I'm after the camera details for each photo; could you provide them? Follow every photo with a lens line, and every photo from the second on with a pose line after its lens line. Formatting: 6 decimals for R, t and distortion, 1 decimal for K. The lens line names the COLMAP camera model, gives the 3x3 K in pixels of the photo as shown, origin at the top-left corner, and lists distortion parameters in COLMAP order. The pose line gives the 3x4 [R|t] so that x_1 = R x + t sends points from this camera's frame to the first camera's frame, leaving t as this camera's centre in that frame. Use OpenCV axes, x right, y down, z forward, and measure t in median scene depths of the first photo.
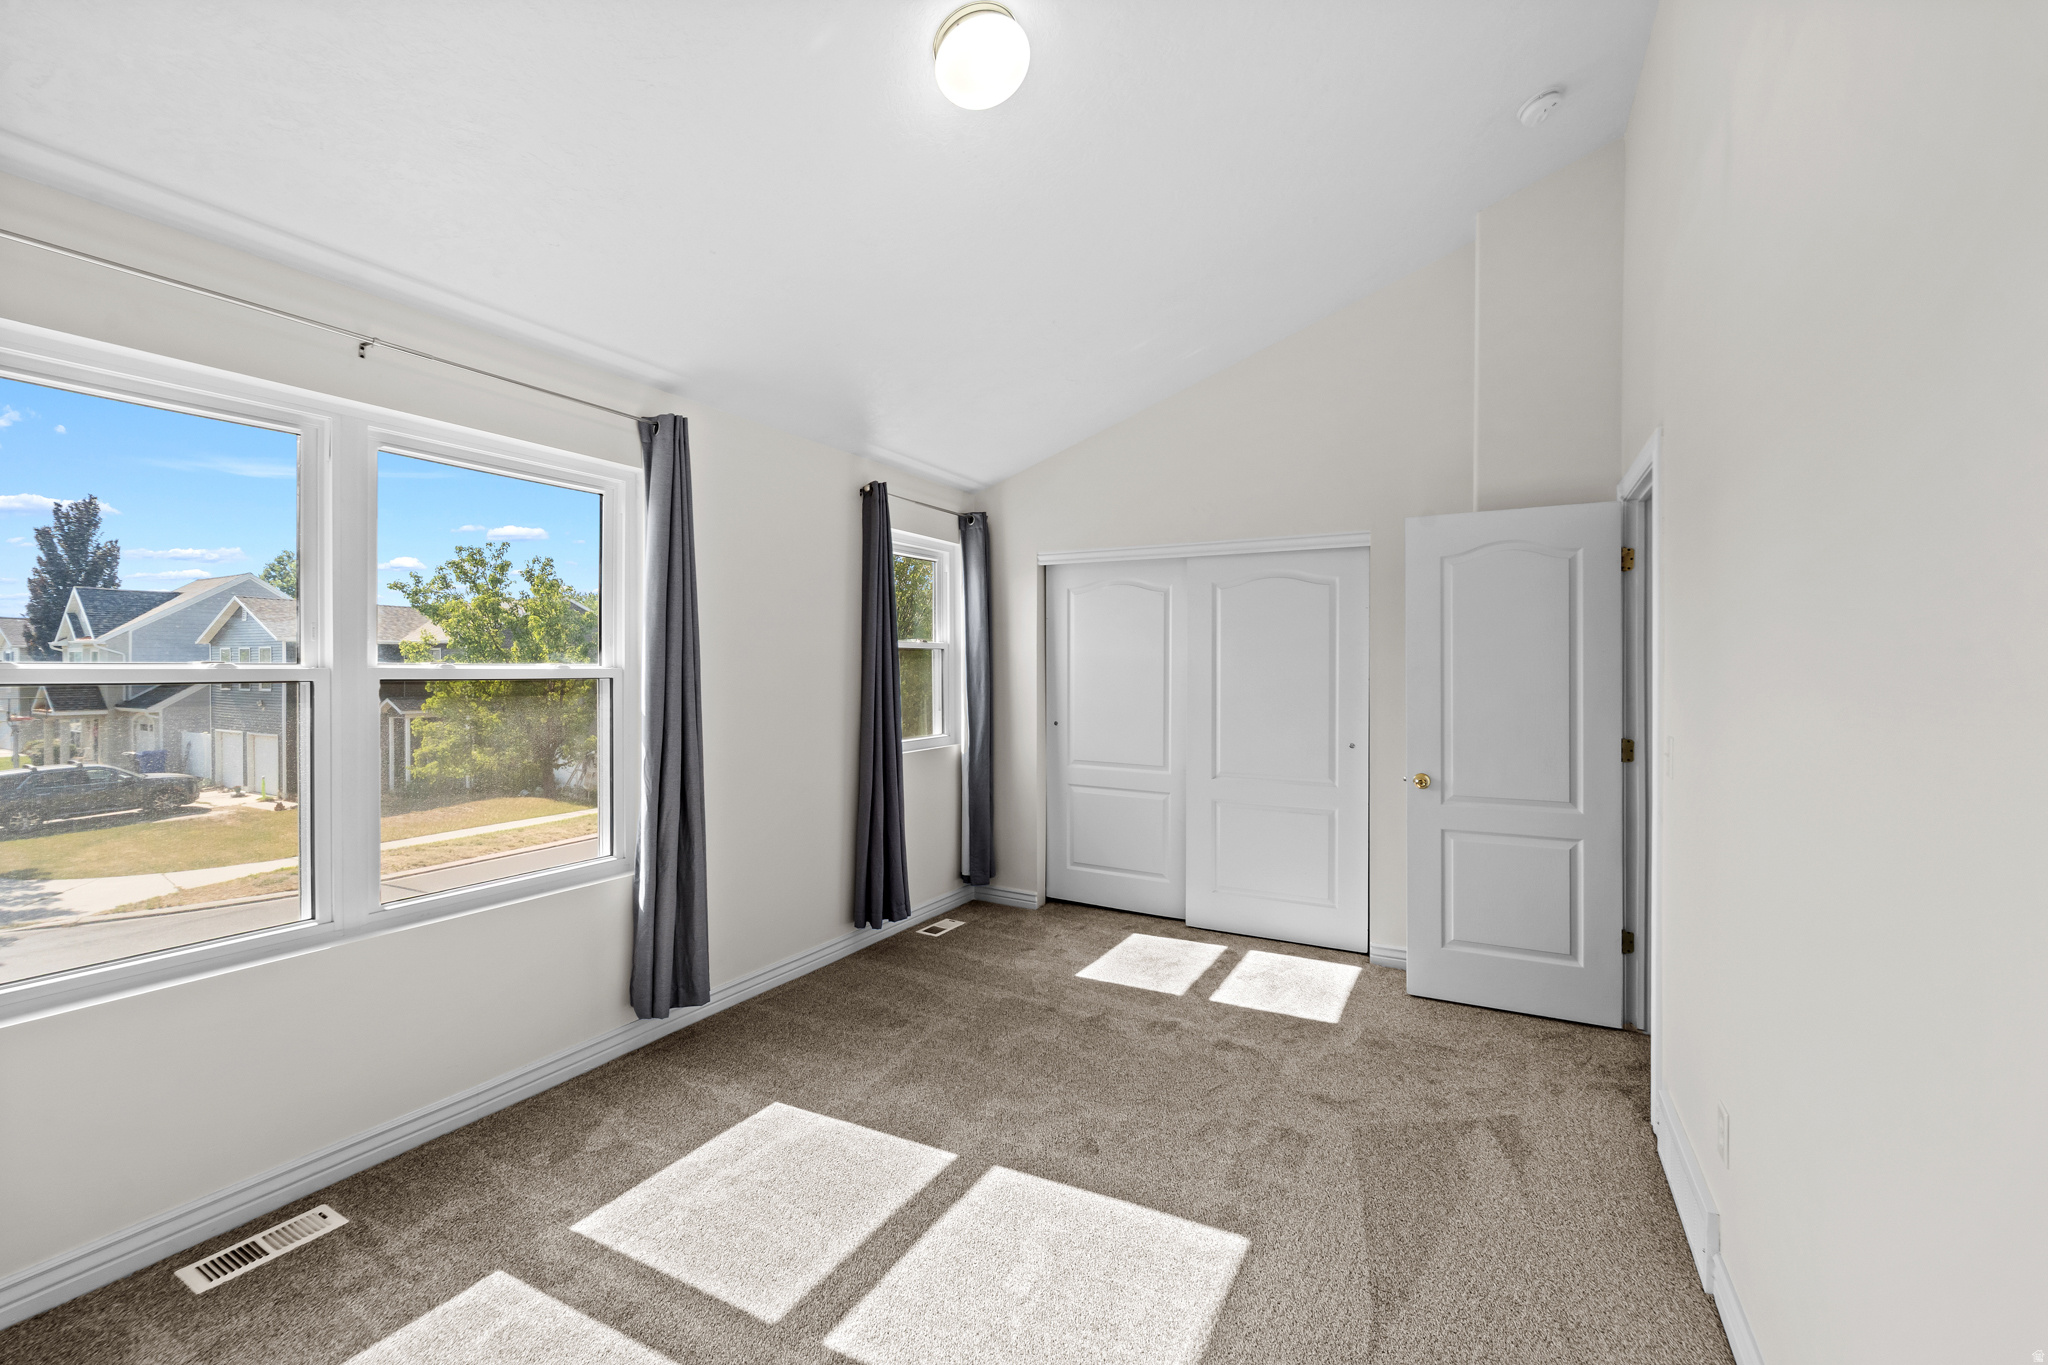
lens RADIAL K [[839.4, 0, 1083.8], [0, 839.4, 659.7], [0, 0, 1]] dist [0.000640, 0.000039]
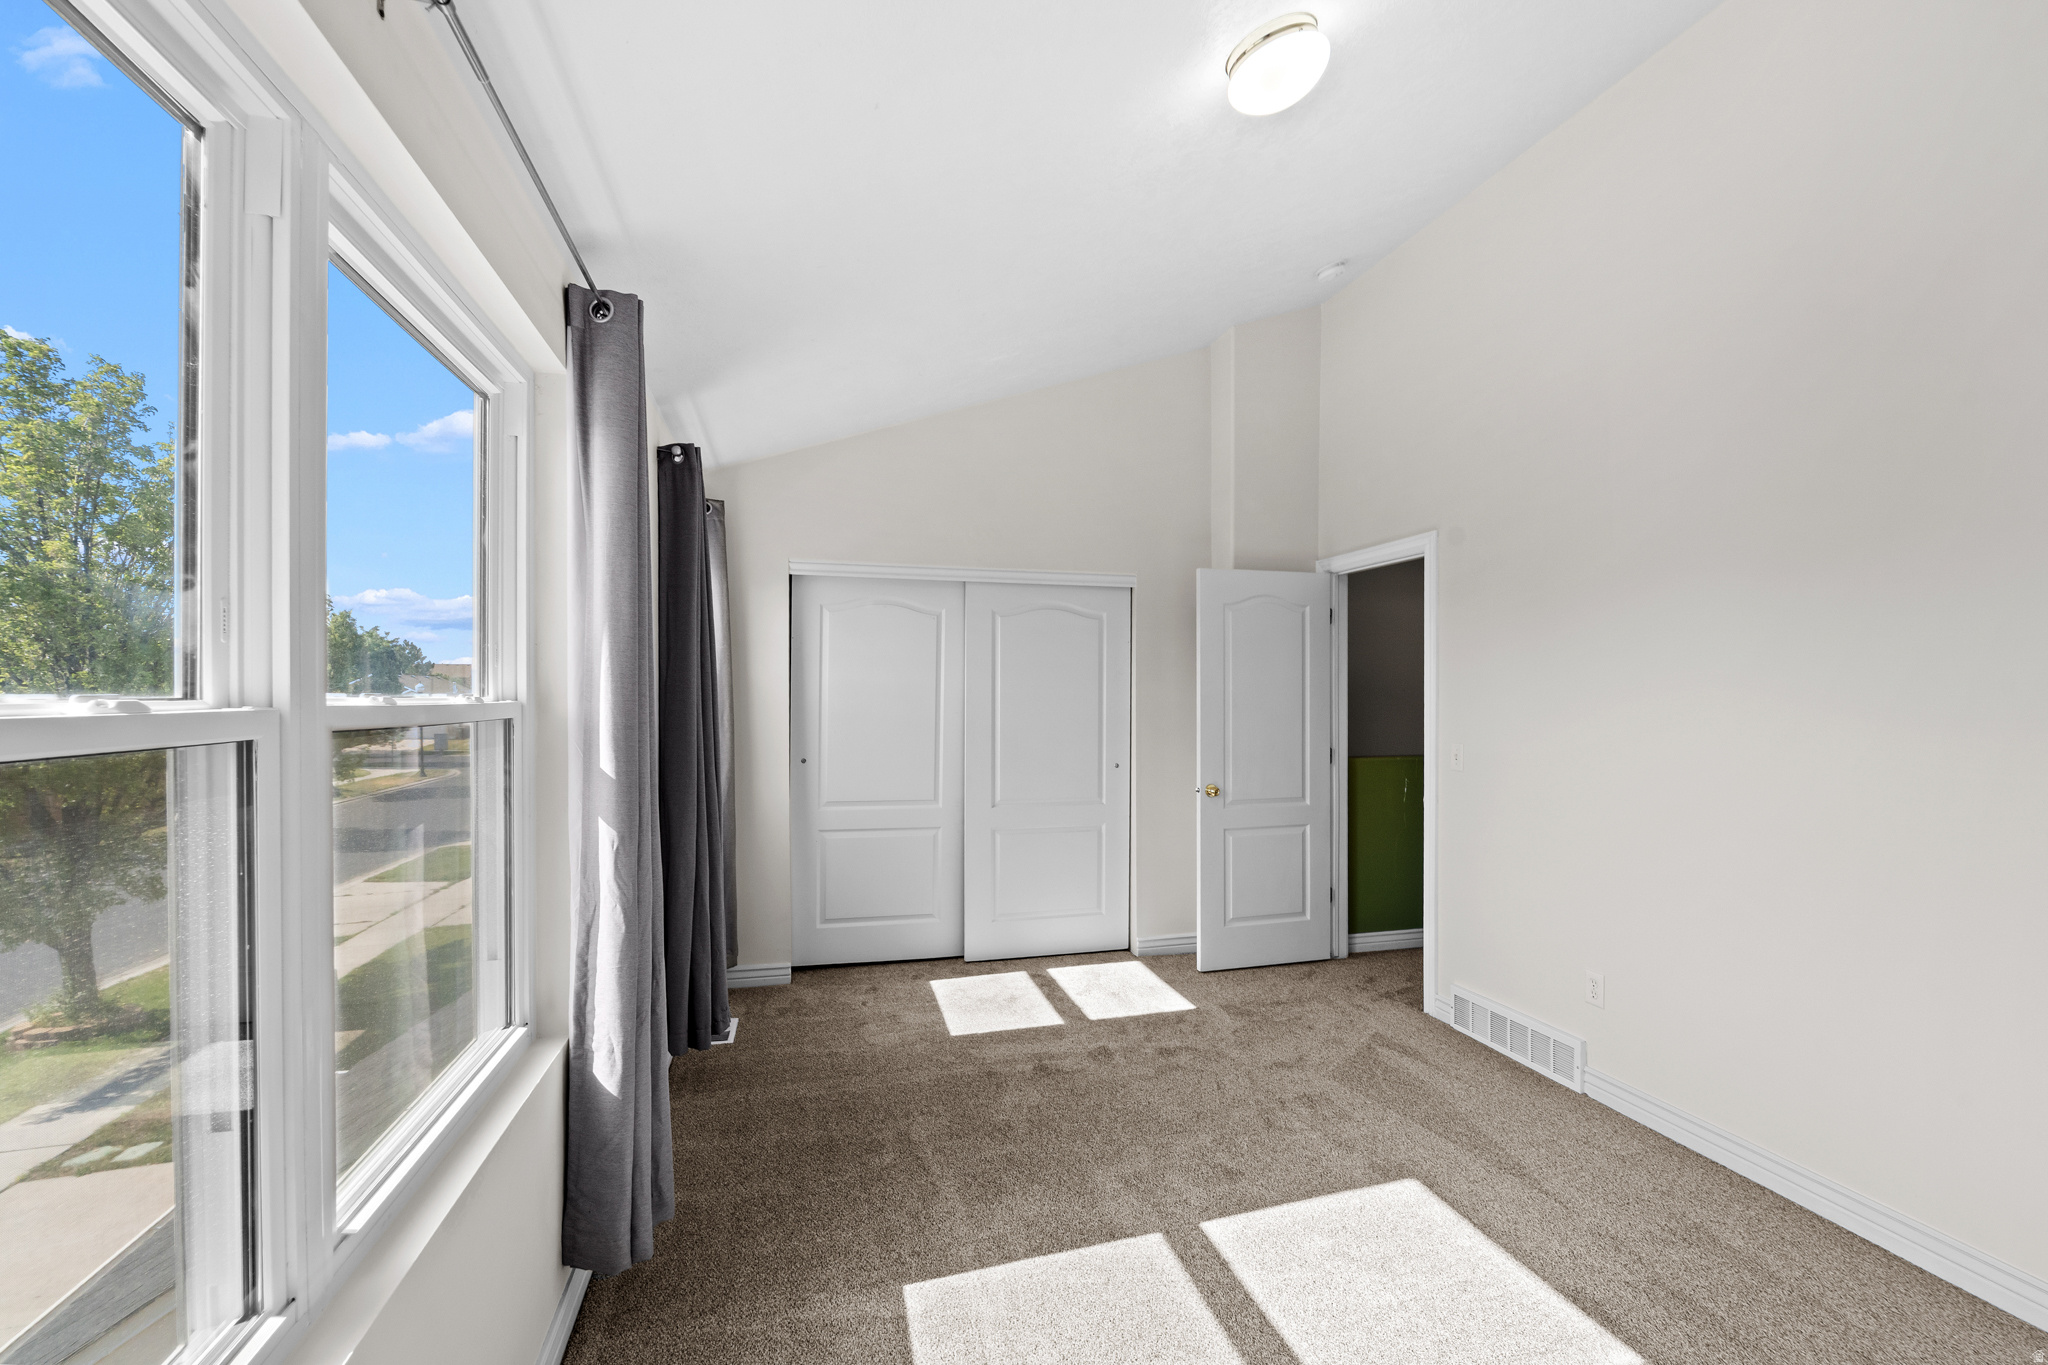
lens RADIAL K [[839.4, 0, 1036.3], [0, 839.4, 689.1], [0, 0, 1]] dist [0.000640, 0.000039]
pose [[0.740143, 0.003889, 0.672438, -0.572742], [-0.006737, 0.999976, 0.001632, -0.000349], [-0.672415, -0.005739, 0.740152, 0.278049]]
